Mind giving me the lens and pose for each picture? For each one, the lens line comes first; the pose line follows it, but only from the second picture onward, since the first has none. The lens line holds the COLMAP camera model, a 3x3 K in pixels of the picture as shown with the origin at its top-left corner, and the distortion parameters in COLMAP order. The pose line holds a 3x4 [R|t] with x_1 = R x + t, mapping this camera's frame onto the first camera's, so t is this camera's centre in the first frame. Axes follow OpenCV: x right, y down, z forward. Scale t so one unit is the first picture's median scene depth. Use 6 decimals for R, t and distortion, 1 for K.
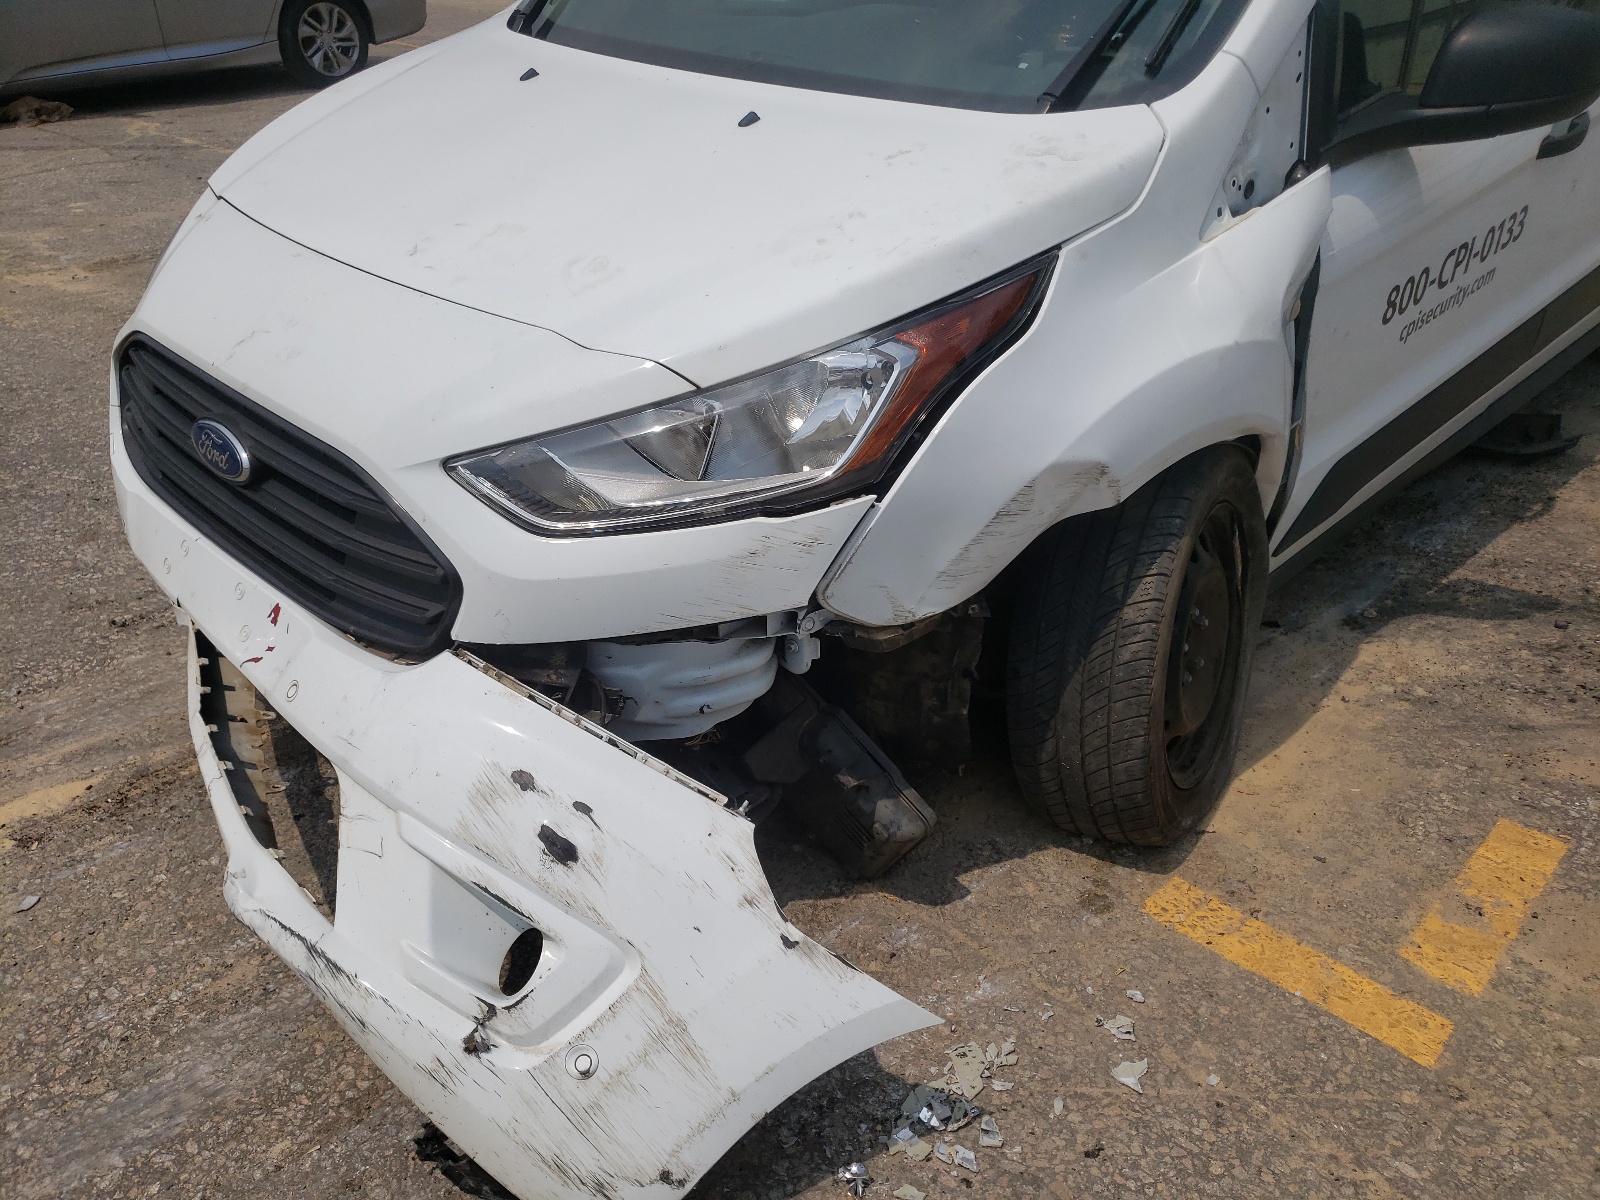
lens RADIAL K [[1206.3, 0, 797.3], [0, 1206.3, 627.4], [0, 0, 1]] dist [0.009929, 0.012626]
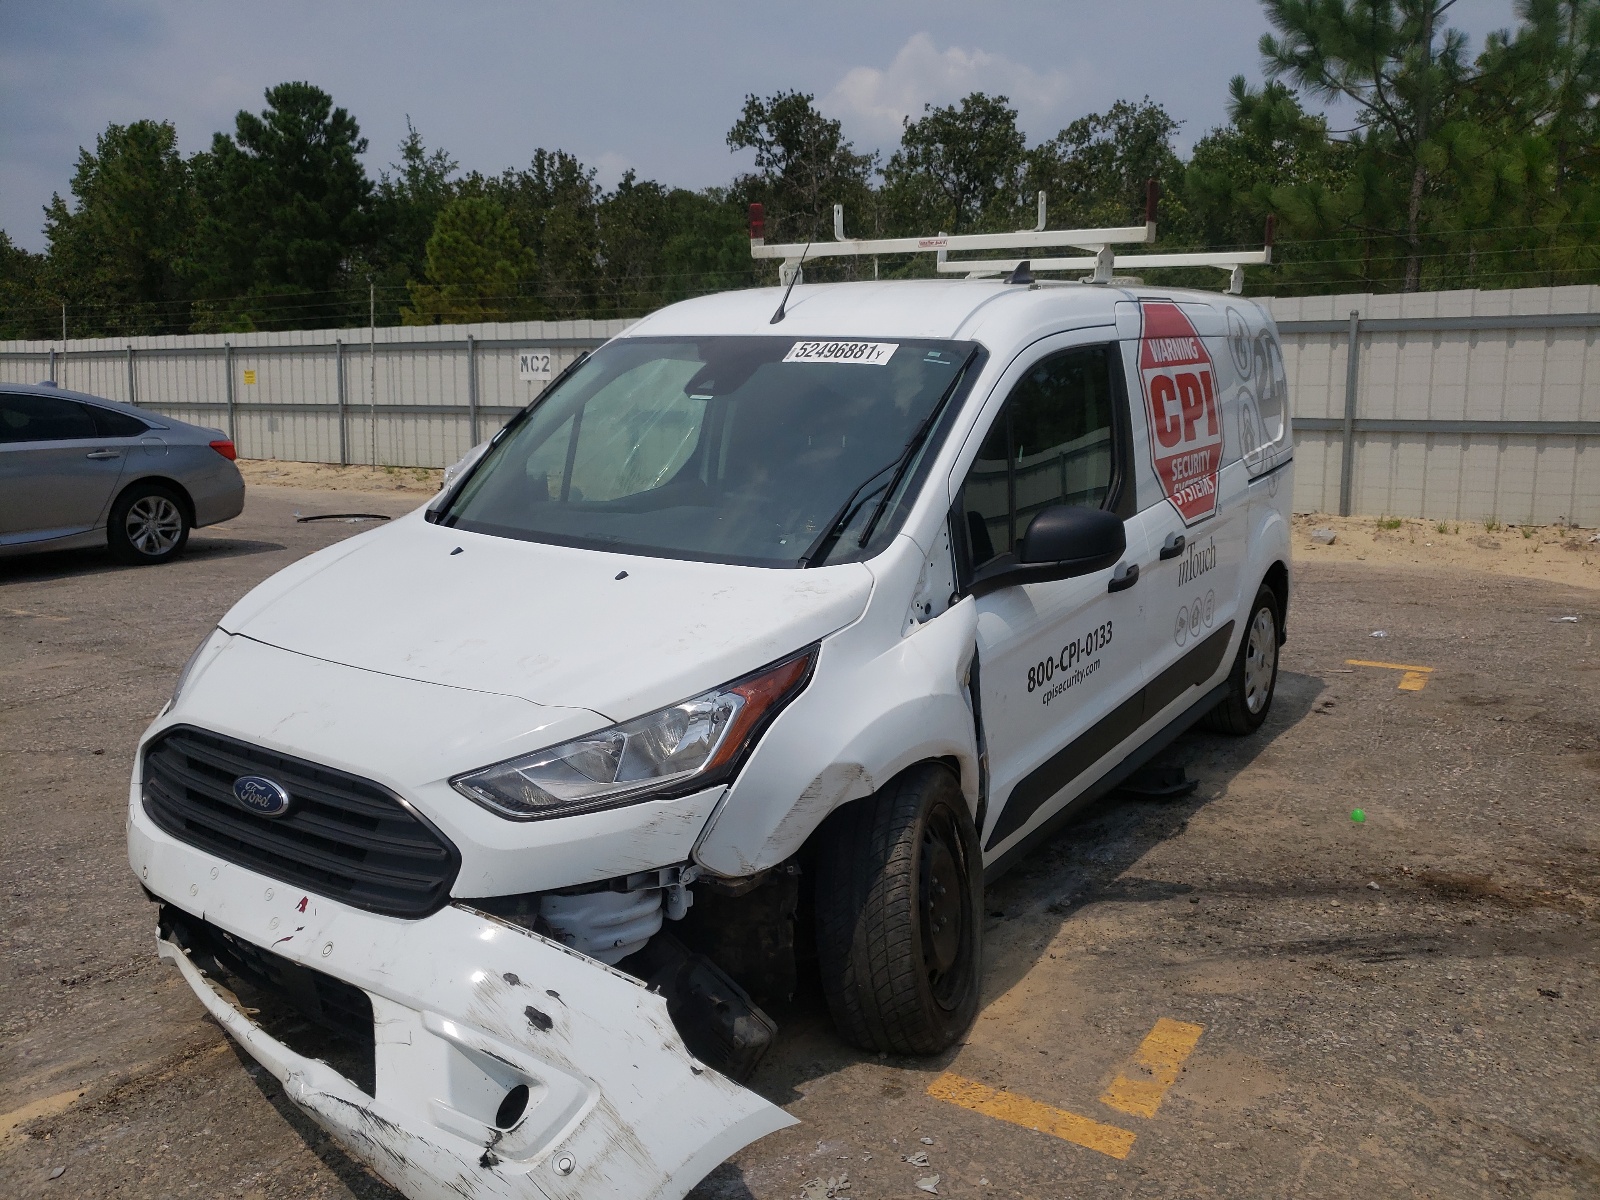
lens RADIAL K [[1224.6, 0, 817.7], [0, 1224.6, 597.4], [0, 0, 1]] dist [-0.002288, 0.002507]
pose [[0.976189, -0.023526, 0.215640, -0.135588], [0.102669, 0.925815, -0.363767, 0.220816], [-0.191085, 0.377245, 0.906186, -0.500896]]
